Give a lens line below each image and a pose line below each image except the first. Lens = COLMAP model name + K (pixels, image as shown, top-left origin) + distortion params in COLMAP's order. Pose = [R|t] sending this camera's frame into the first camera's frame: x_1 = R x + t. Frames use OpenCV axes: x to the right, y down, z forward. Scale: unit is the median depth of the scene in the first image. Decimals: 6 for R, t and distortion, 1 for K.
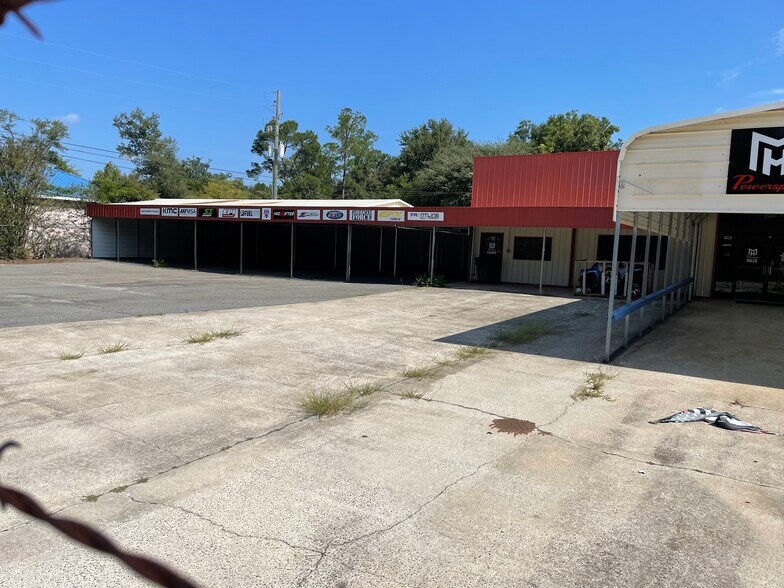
lens RADIAL K [[569.4, 0, 394.9], [0, 569.4, 293.9], [0, 0, 1]] dist [0.006642, 0.012924]
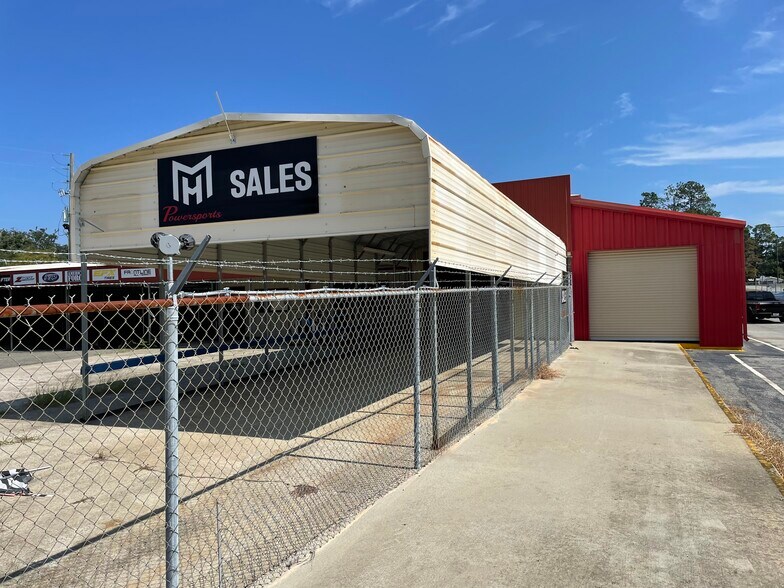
lens RADIAL K [[569.4, 0, 387.9], [0, 569.4, 297.7], [0, 0, 1]] dist [0.006642, 0.012924]
pose [[0.991029, -0.057131, 0.120823, 0.338214], [0.068982, 0.992960, -0.096294, 0.022387], [-0.114471, 0.103765, 0.987993, 0.021474]]
